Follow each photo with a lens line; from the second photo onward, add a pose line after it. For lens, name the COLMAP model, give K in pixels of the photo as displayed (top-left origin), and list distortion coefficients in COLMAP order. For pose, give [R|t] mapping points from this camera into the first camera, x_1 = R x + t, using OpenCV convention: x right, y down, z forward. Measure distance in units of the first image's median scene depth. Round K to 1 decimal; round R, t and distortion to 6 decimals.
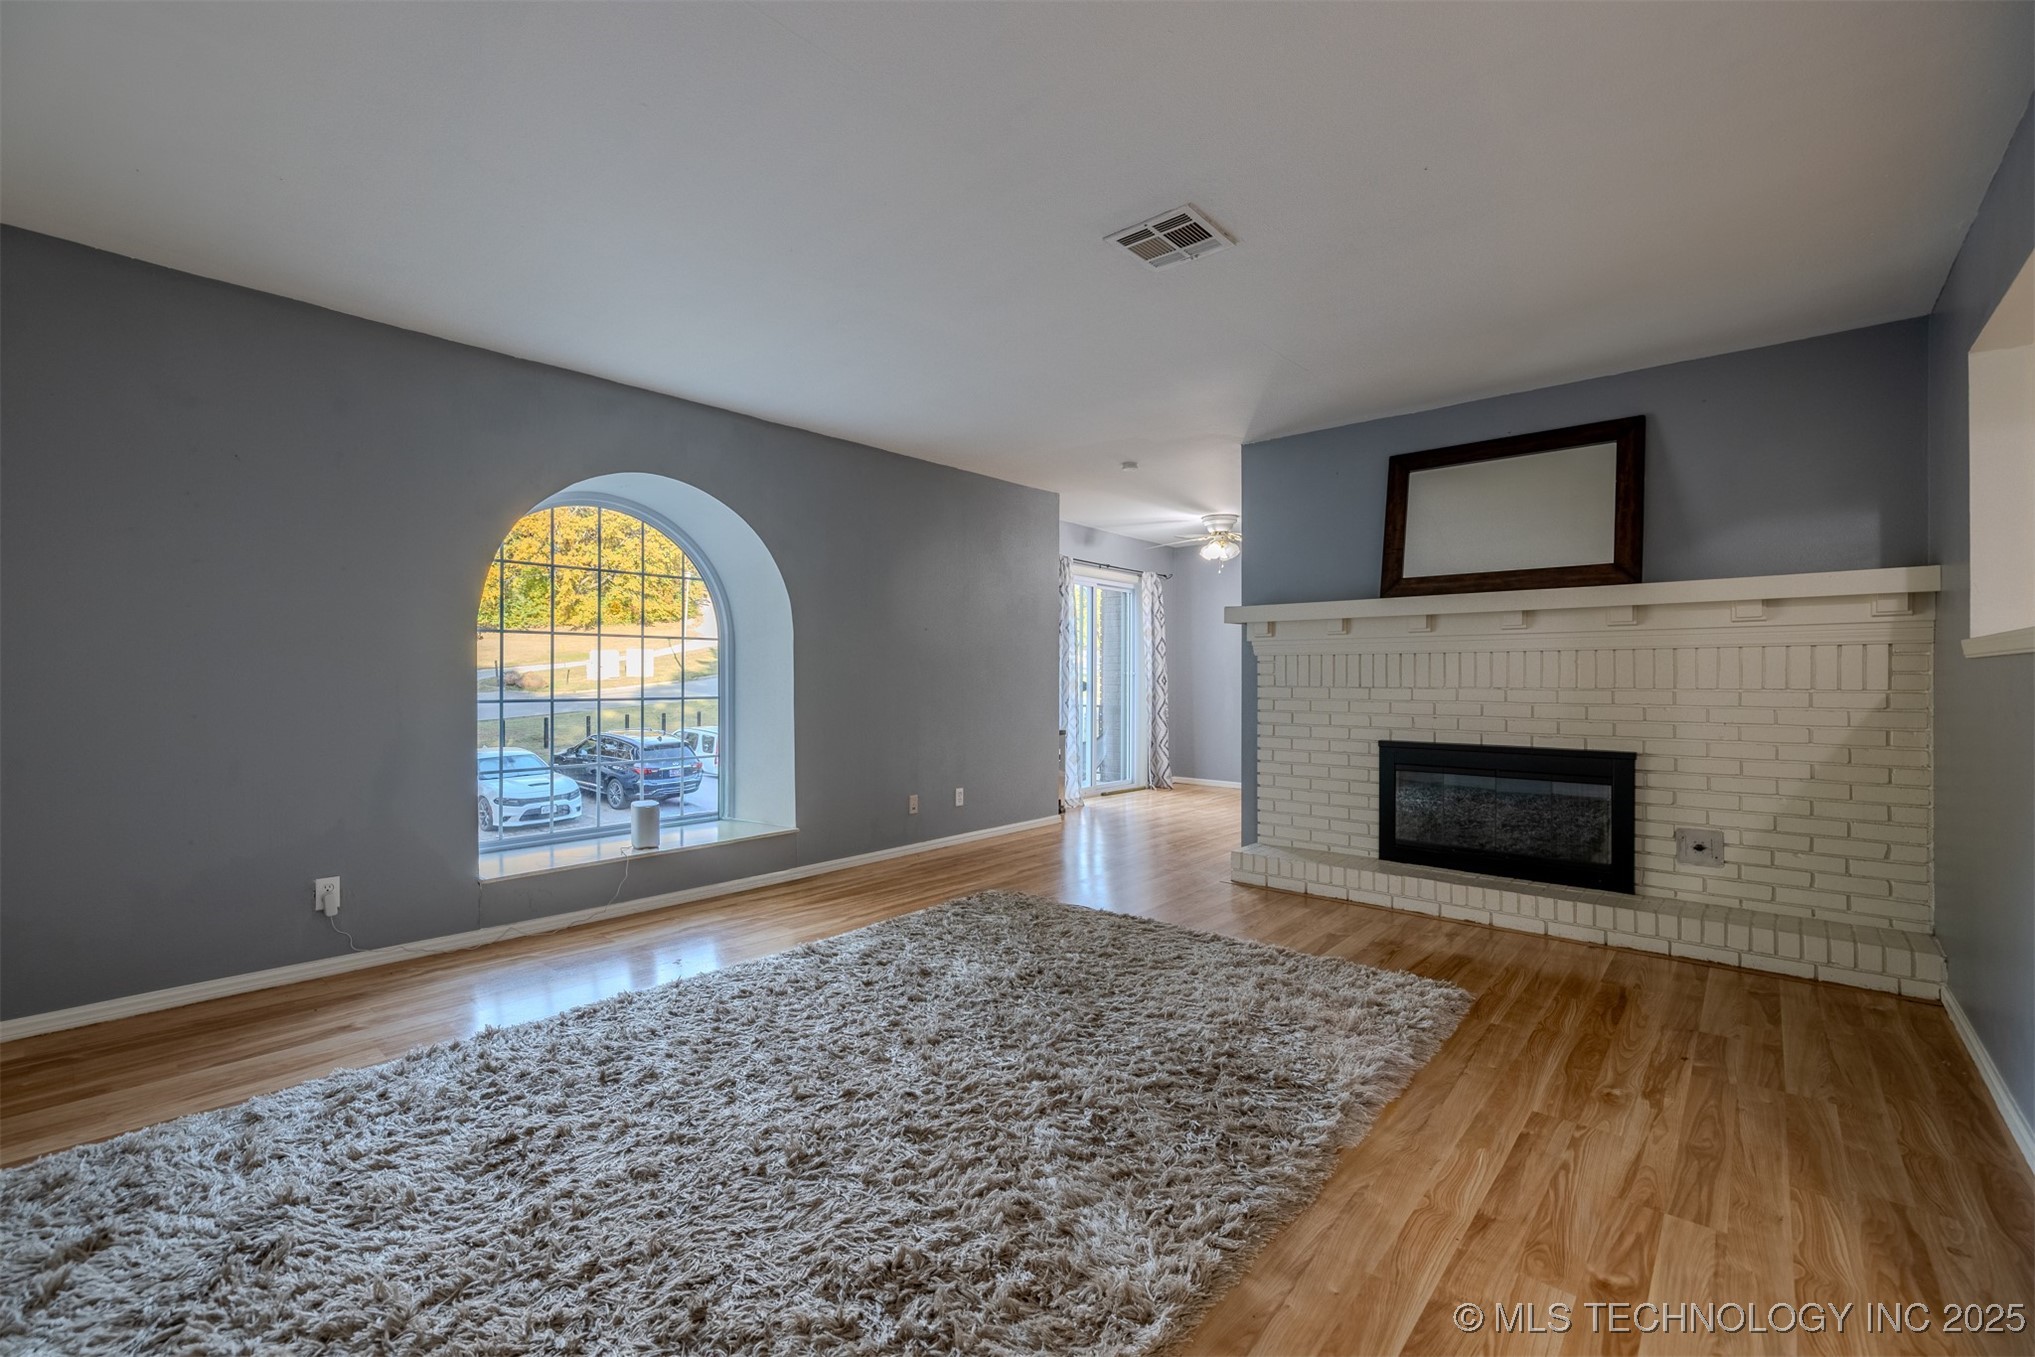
lens RADIAL K [[868.1, 0, 1017.5], [0, 868.1, 678.5], [0, 0, 1]] dist [-0.000311, -0.000063]
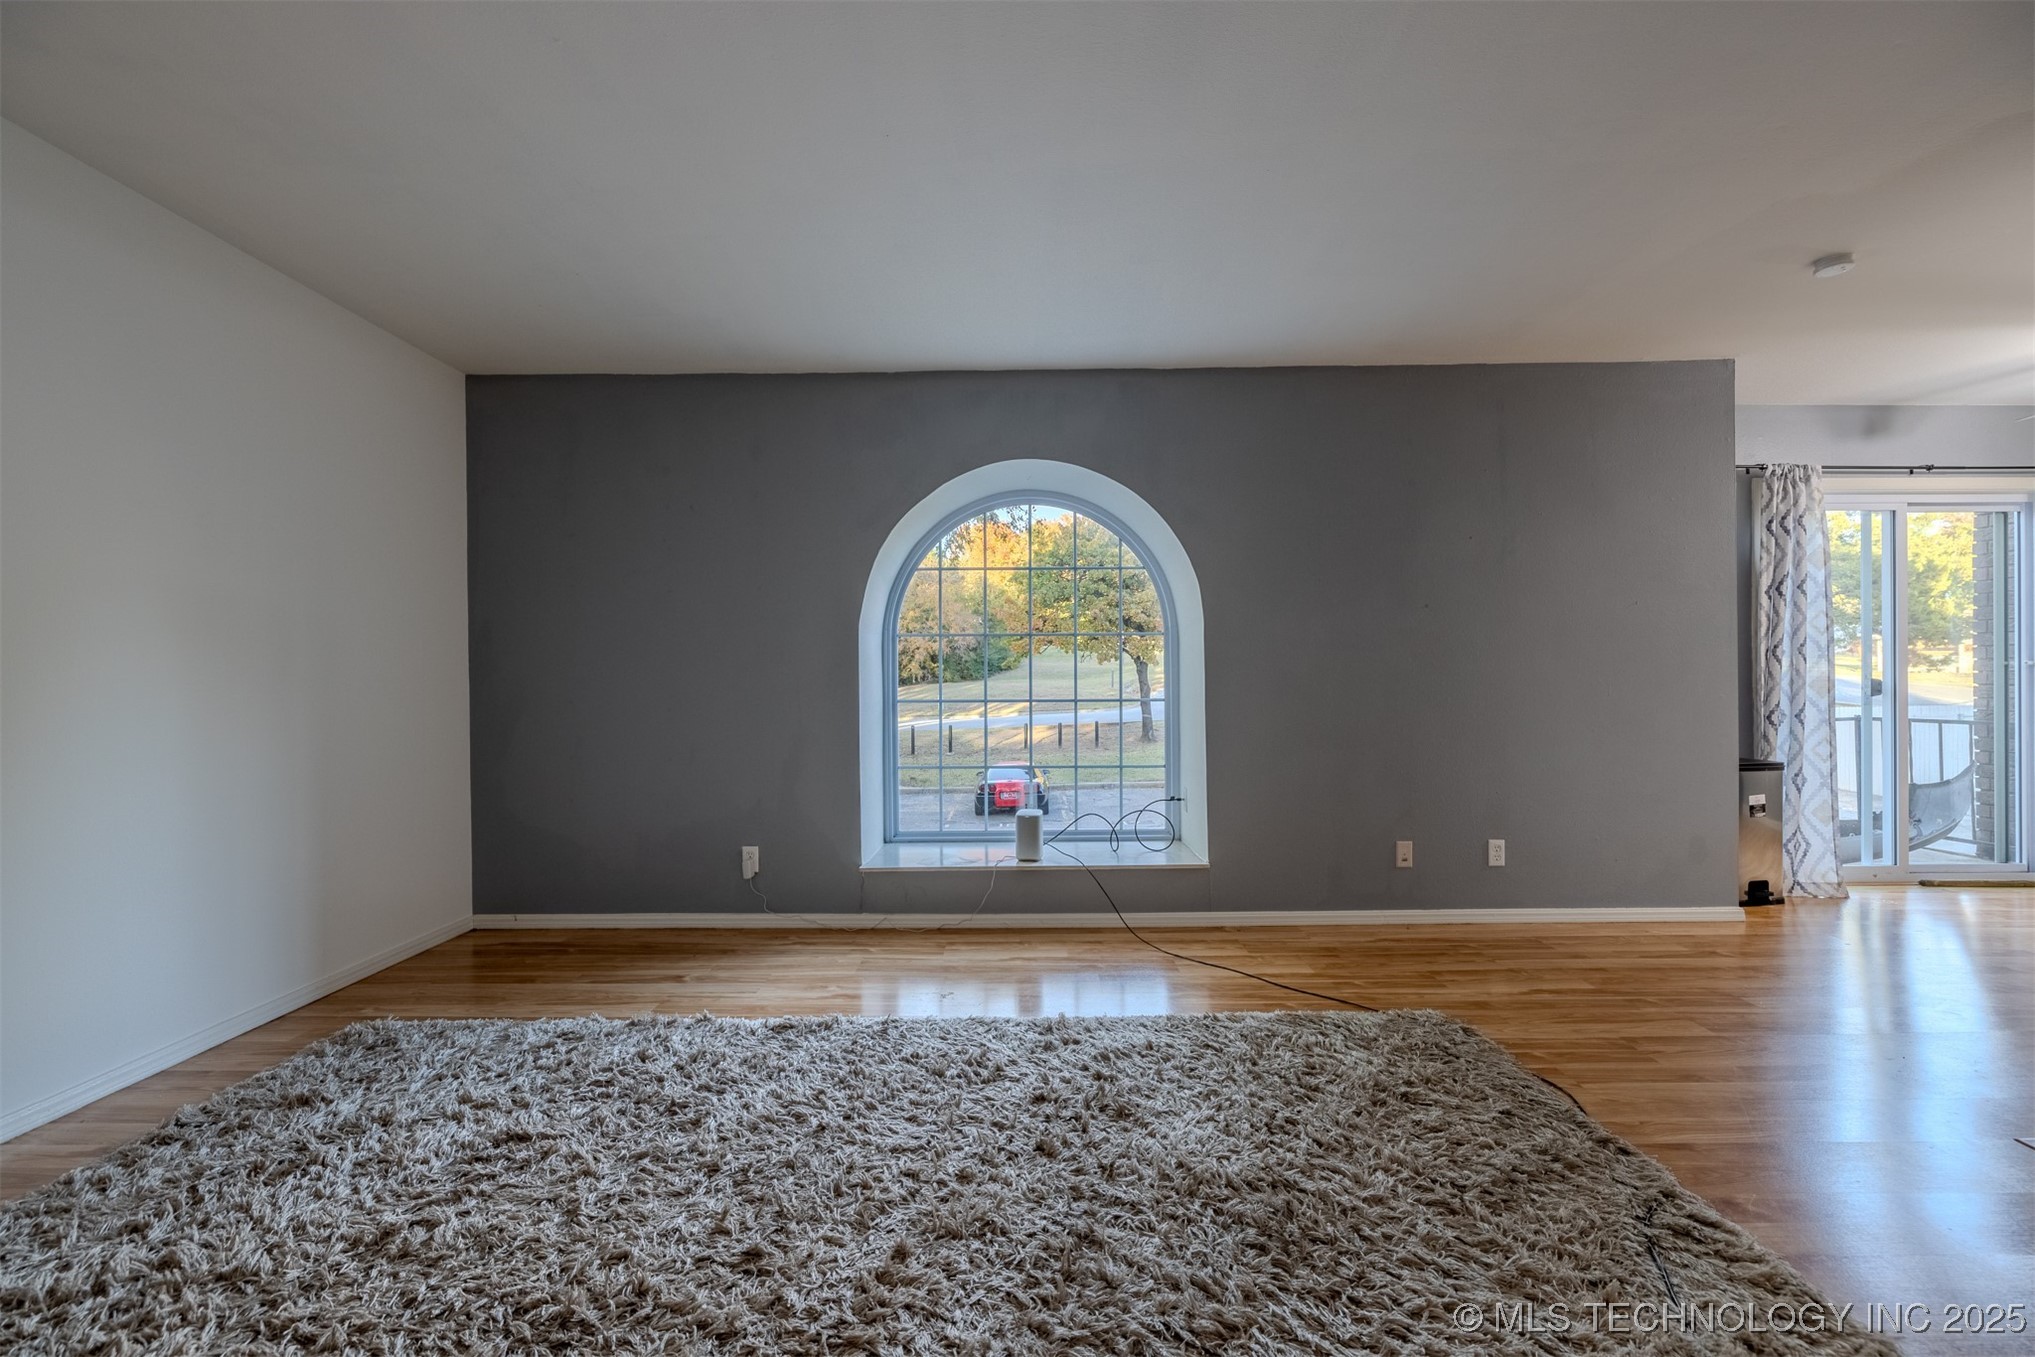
lens RADIAL K [[868.1, 0, 1017.5], [0, 868.1, 678.5], [0, 0, 1]] dist [-0.000311, -0.000063]
pose [[0.649491, -0.005489, -0.760350, 0.346049], [0.005563, 0.999981, -0.002467, 0.003559], [0.760349, -0.002627, 0.649509, 0.491301]]
